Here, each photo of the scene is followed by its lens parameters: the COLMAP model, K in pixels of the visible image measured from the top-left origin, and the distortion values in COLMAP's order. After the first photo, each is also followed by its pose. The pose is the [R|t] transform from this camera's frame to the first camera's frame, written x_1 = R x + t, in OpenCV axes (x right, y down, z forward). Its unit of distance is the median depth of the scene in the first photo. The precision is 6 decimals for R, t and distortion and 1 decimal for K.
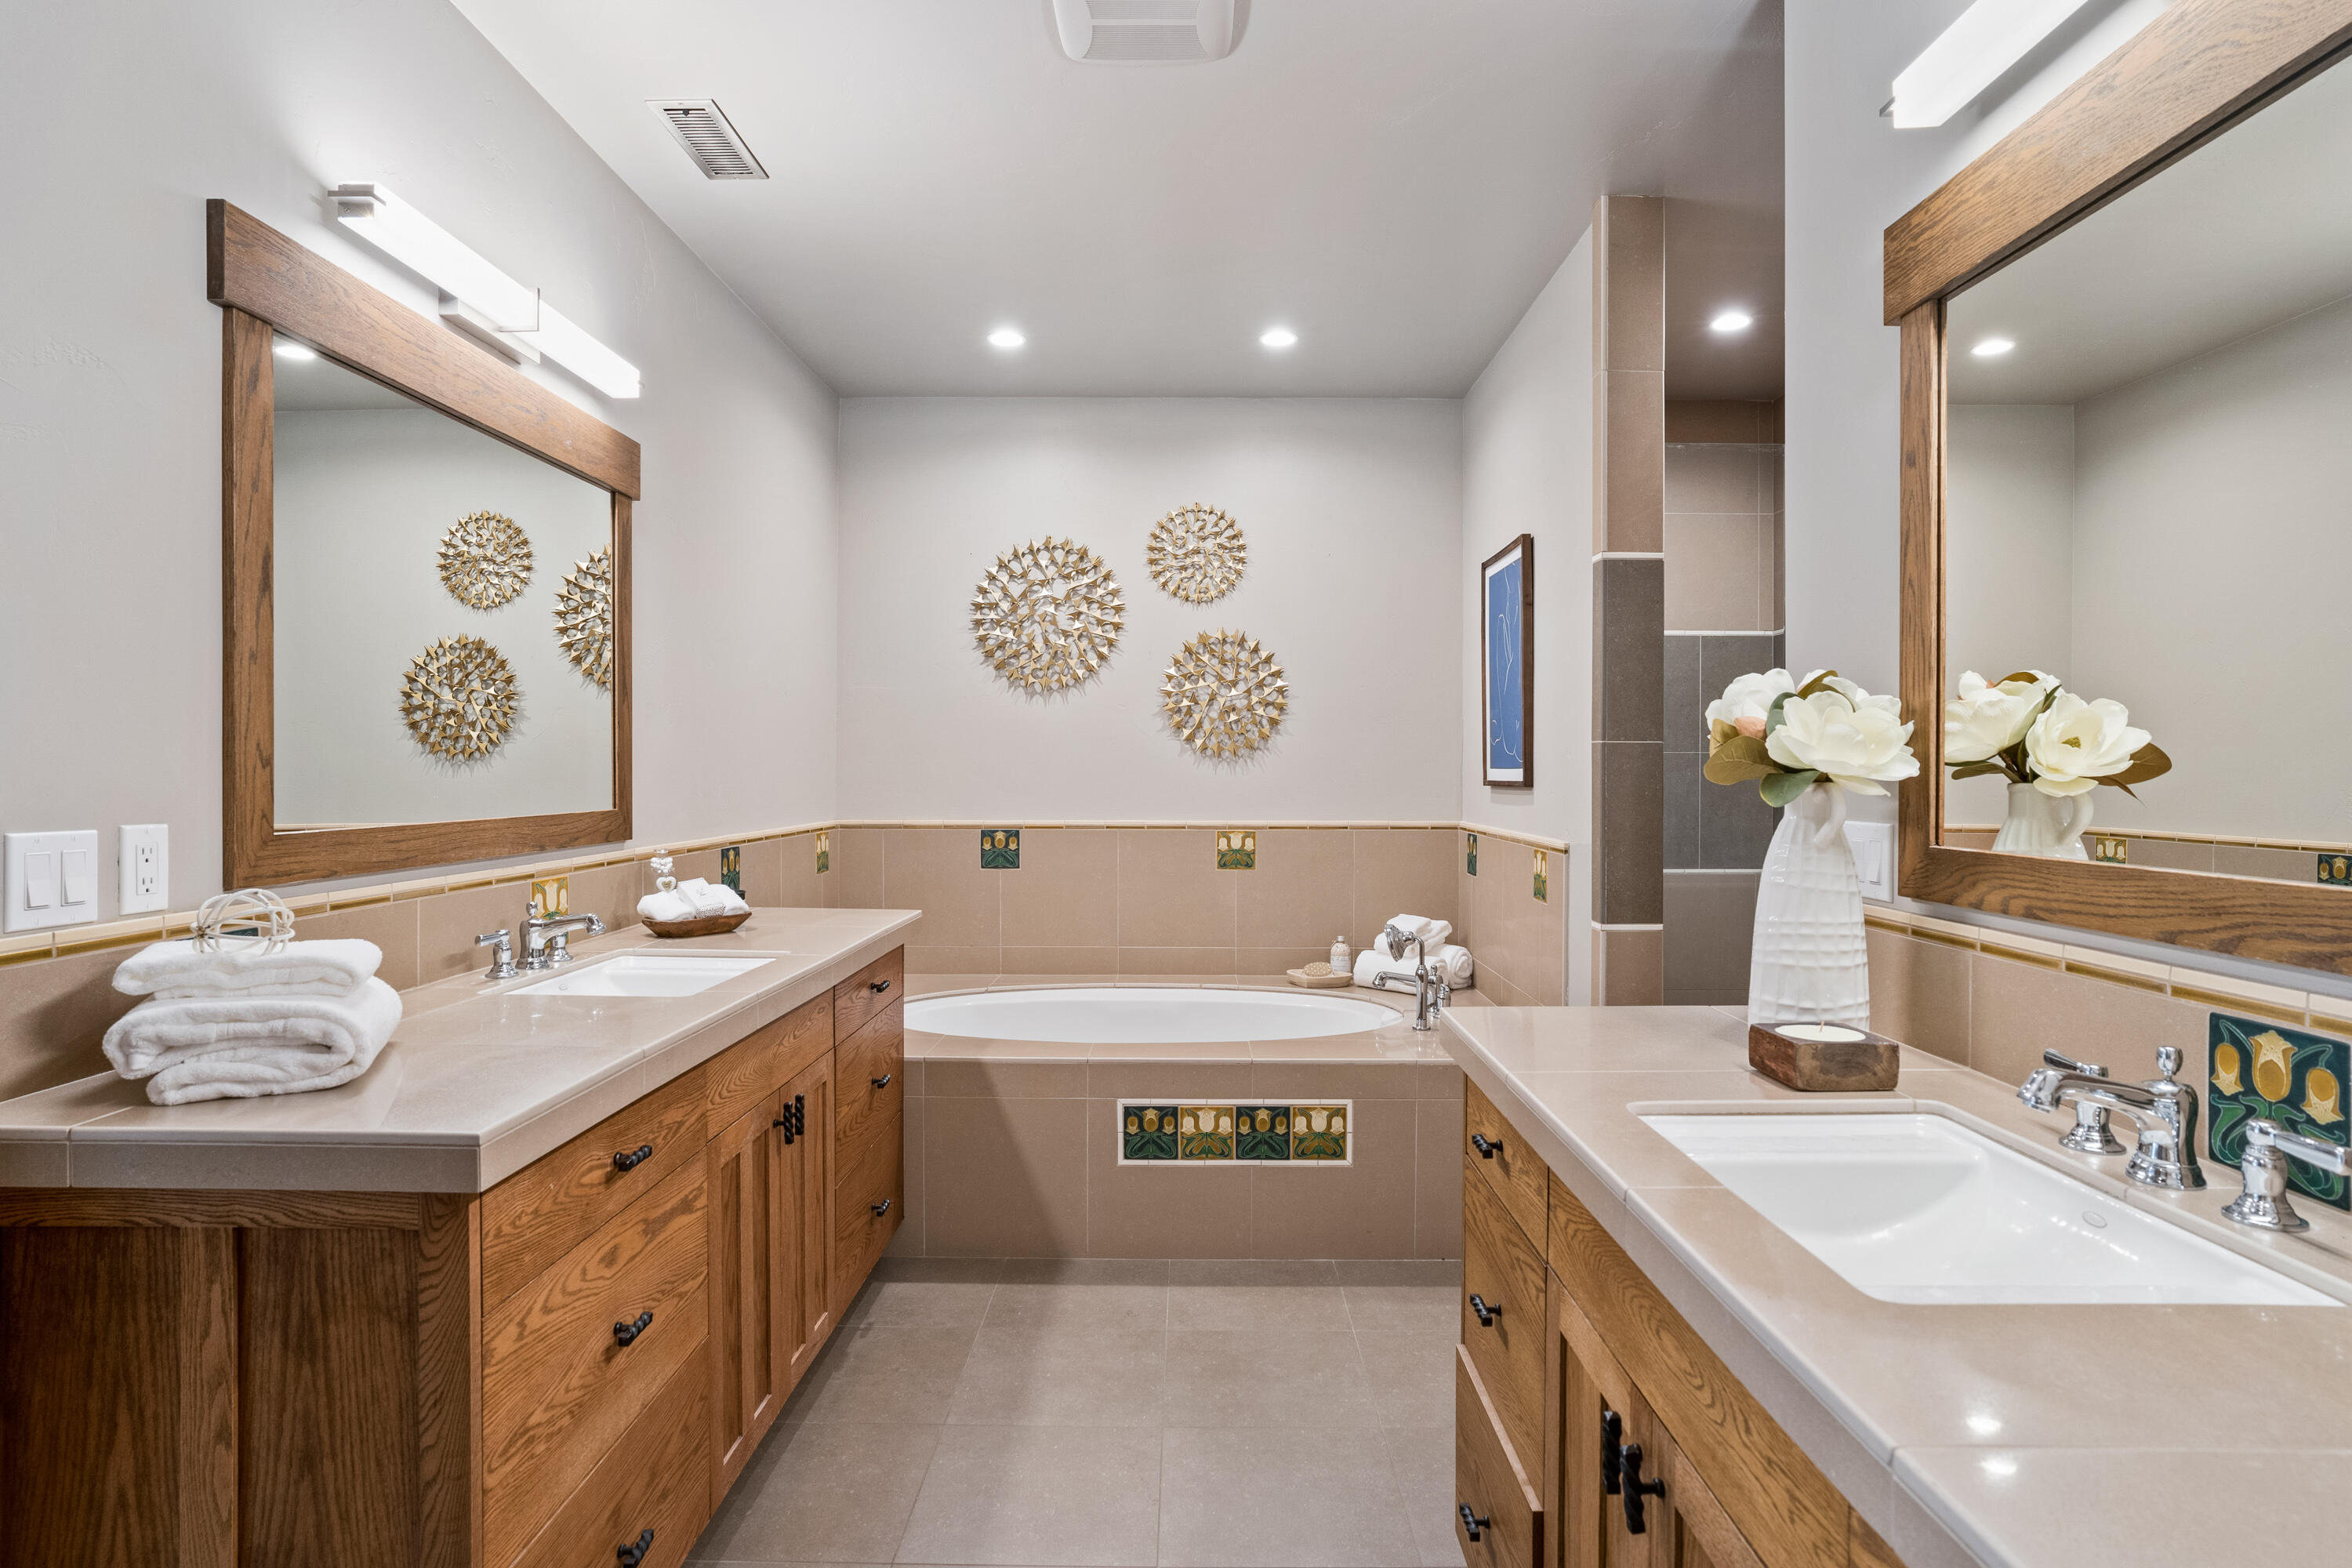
lens RADIAL K [[1262.8, 0, 1173.5], [0, 1262.8, 769.9], [0, 0, 1]] dist [-0.054198, 0.027289]
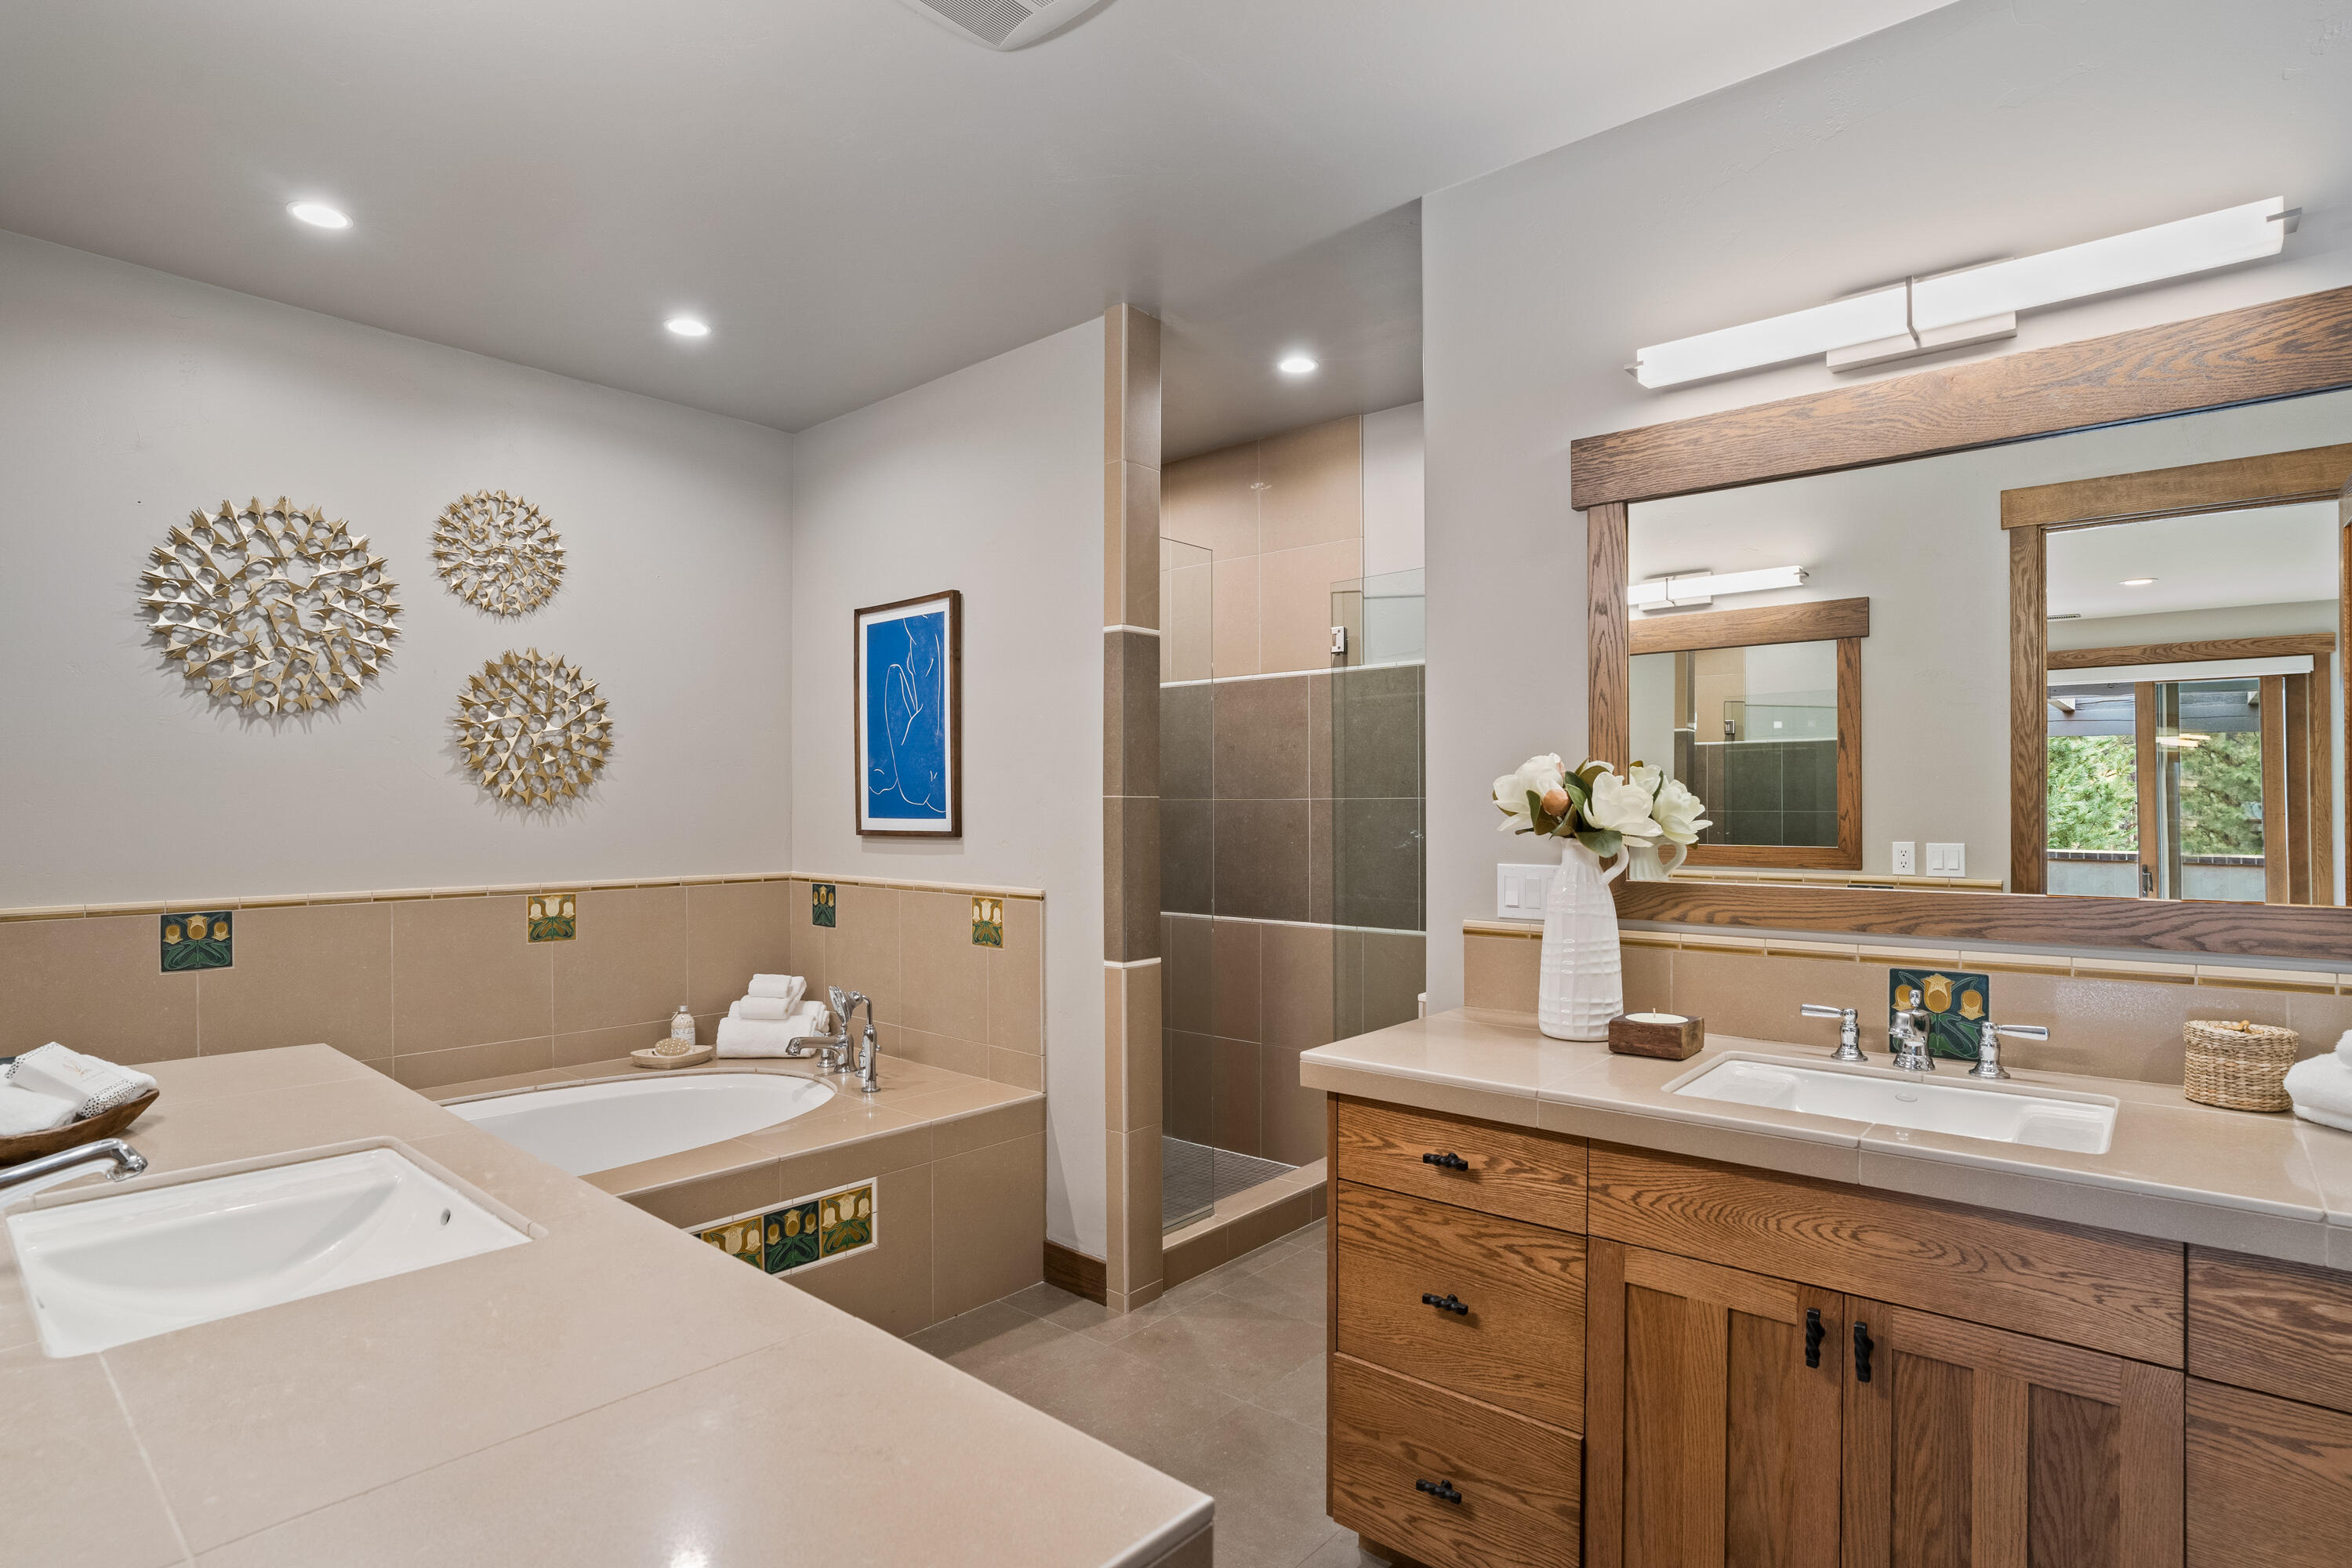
lens RADIAL K [[1198.9, 0, 1194.4], [0, 1198.9, 800.9], [0, 0, 1]] dist [-0.054107, 0.007001]
pose [[0.634919, -0.000263, 0.772579, -0.282095], [0.002720, 0.999995, -0.001895, -0.010806], [-0.772574, 0.003305, 0.634916, 0.184105]]
